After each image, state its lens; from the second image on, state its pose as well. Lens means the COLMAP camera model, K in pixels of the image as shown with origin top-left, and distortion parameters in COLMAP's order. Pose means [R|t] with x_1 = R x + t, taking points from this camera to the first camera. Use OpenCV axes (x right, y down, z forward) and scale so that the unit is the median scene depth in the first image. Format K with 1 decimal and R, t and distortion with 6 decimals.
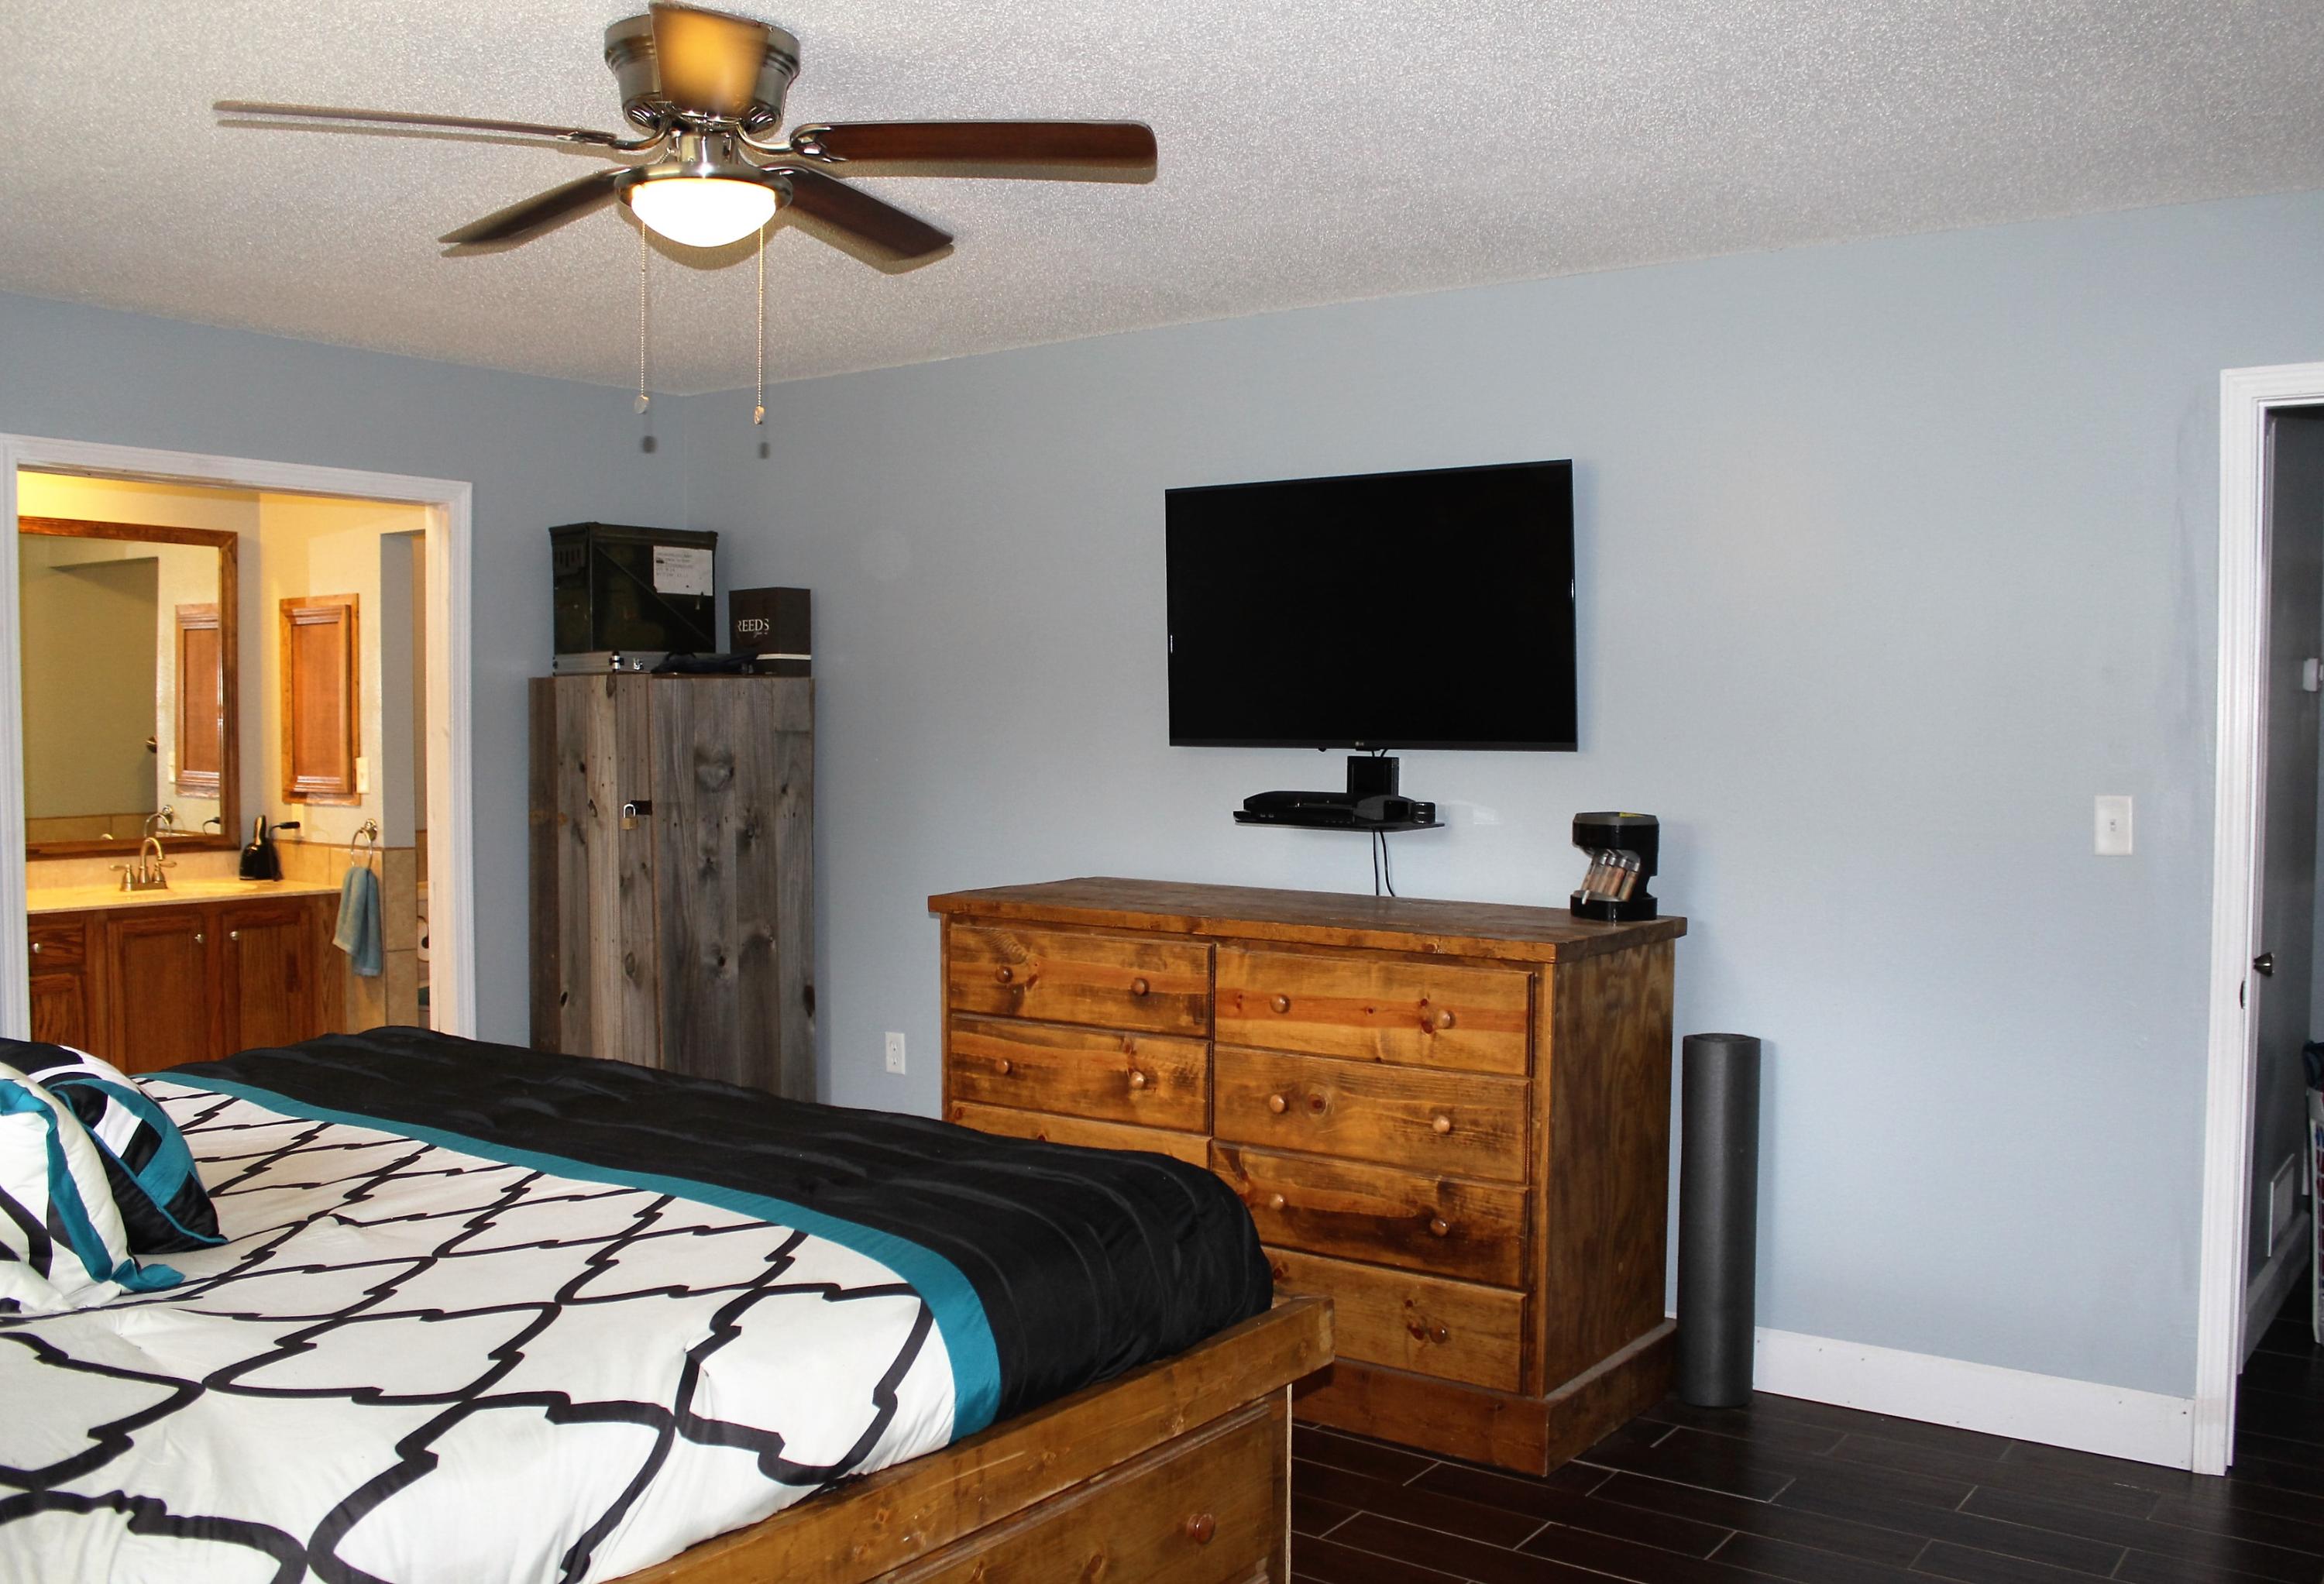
lens RADIAL K [[2040.4, 0, 1162.0], [0, 2040.4, 792.0], [0, 0, 1]] dist [-0.075052, -0.006973]
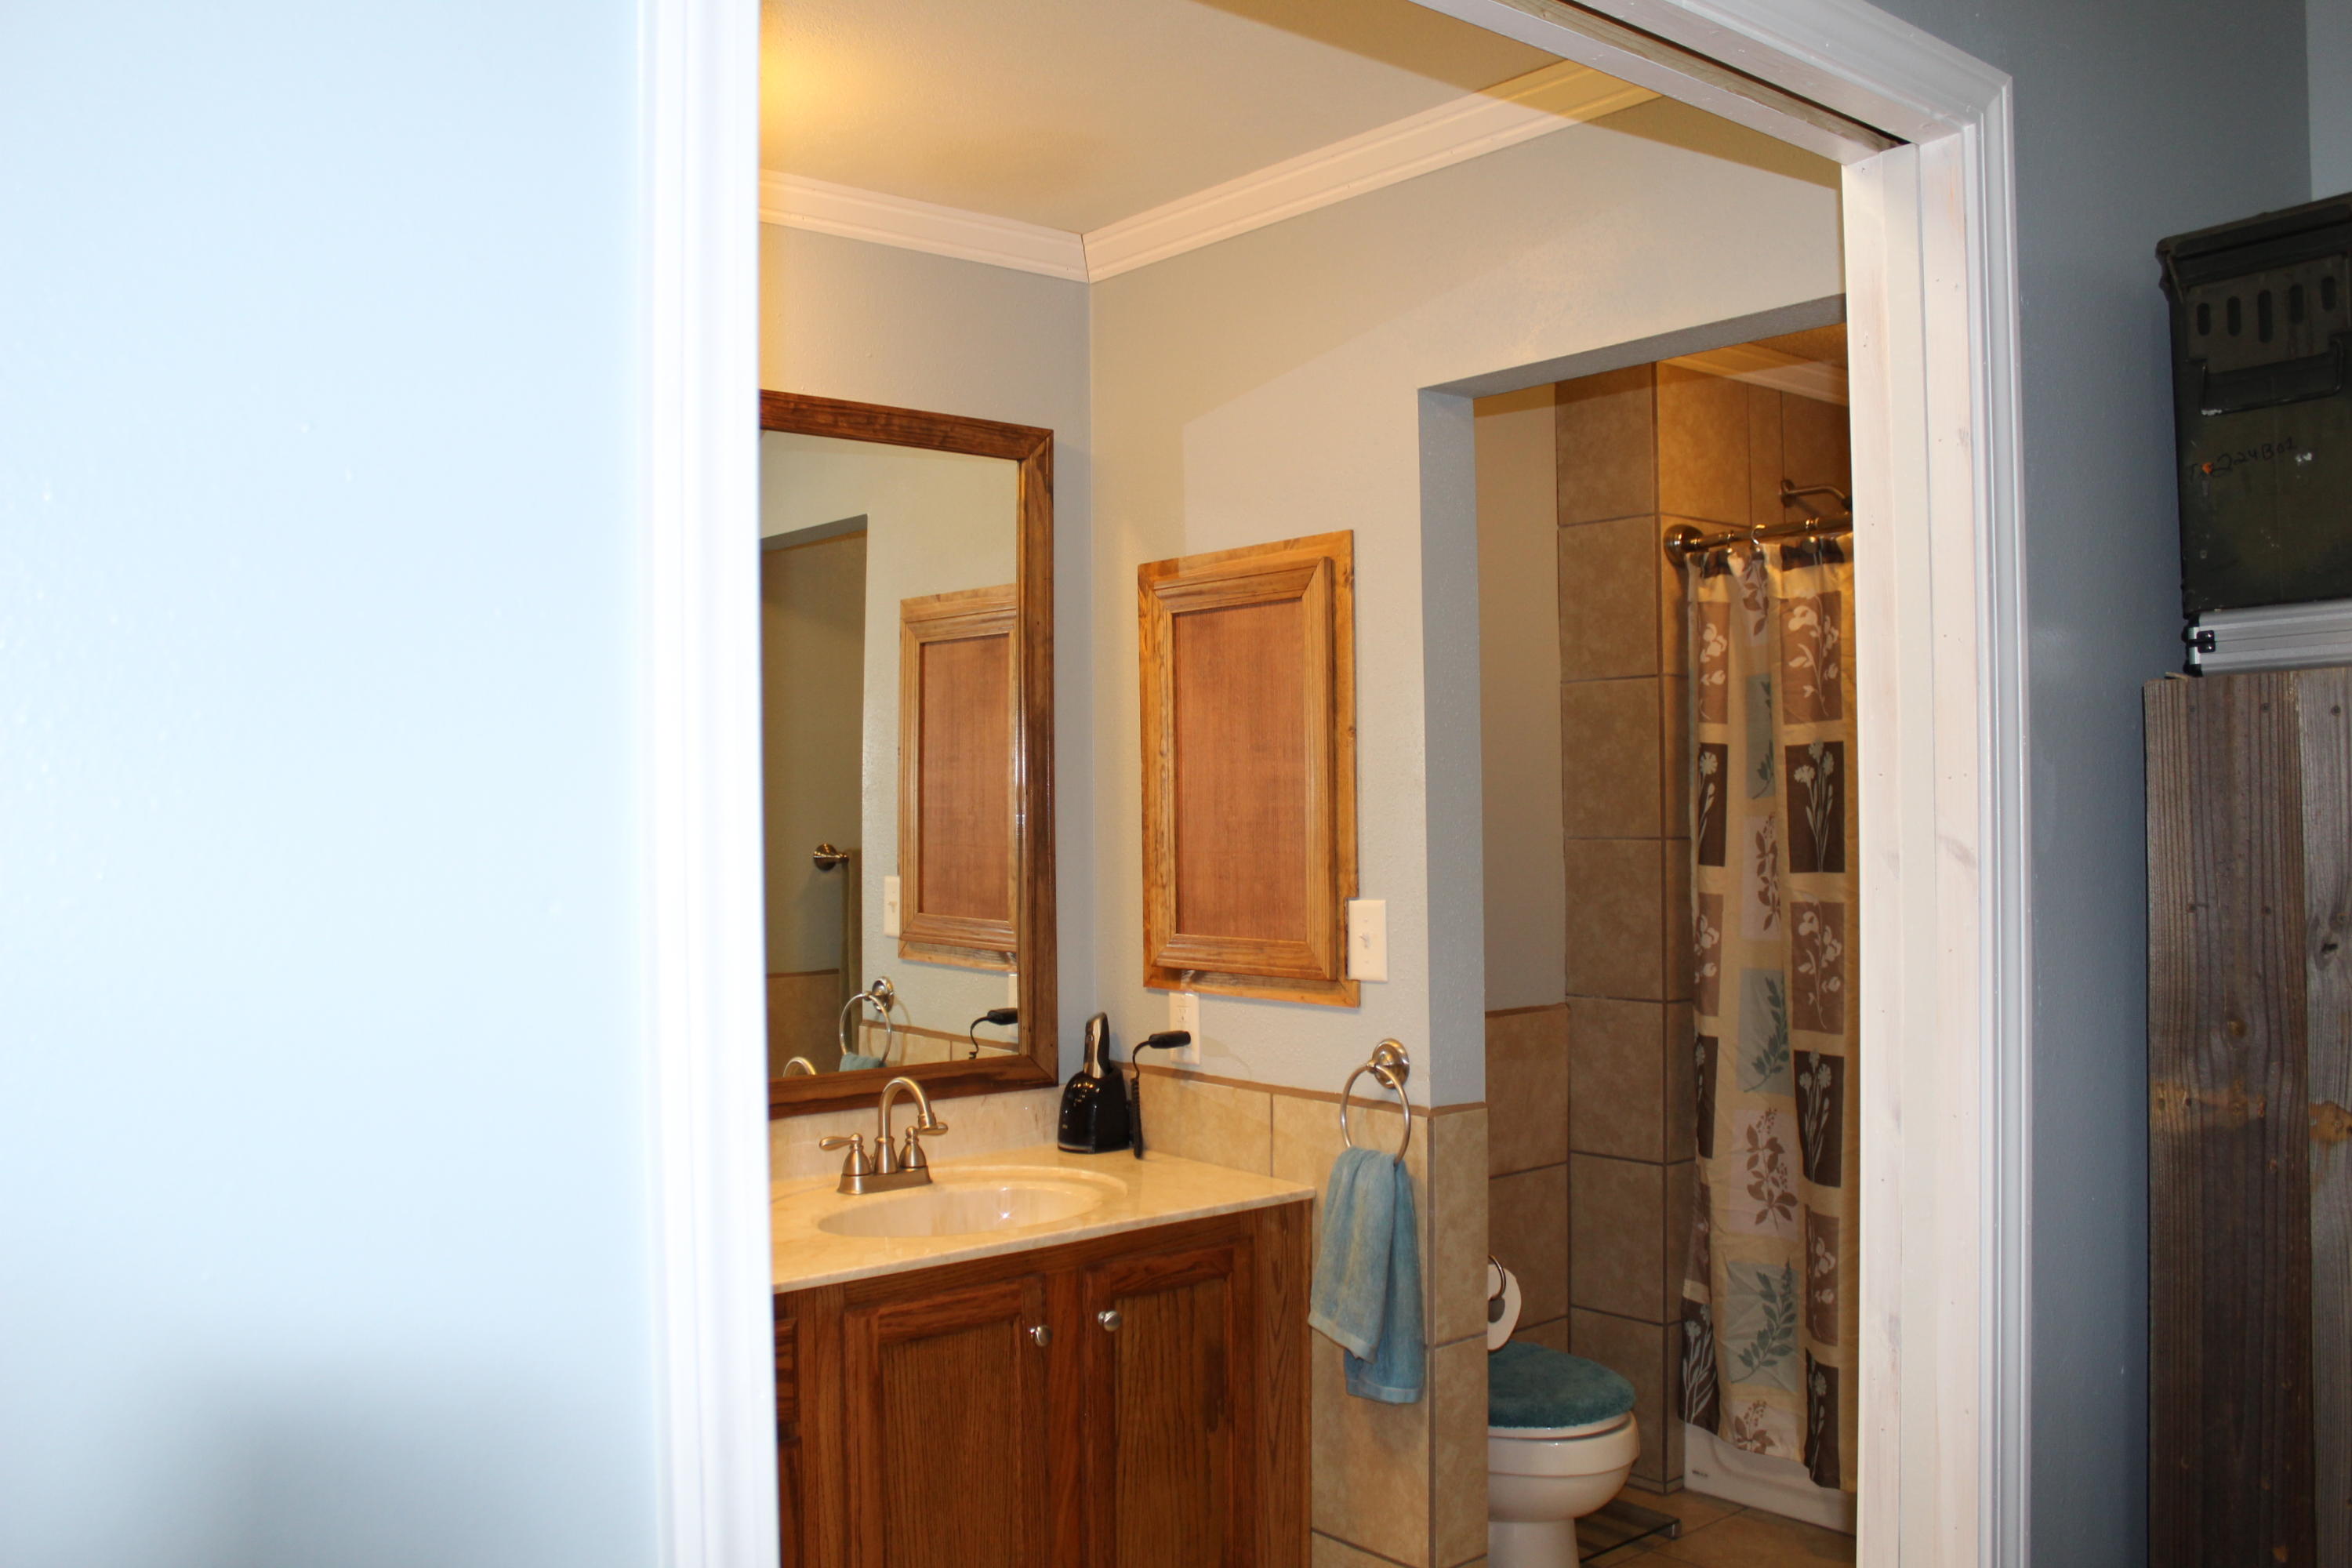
lens RADIAL K [[2007.8, 0, 1176.0], [0, 2007.8, 784.0], [0, 0, 1]] dist [-0.156837, 0.149654]
pose [[0.972503, -0.016737, -0.232288, -0.332800], [0.005786, 0.998843, -0.047745, -0.021476], [0.232818, 0.045089, 0.971474, 0.560301]]
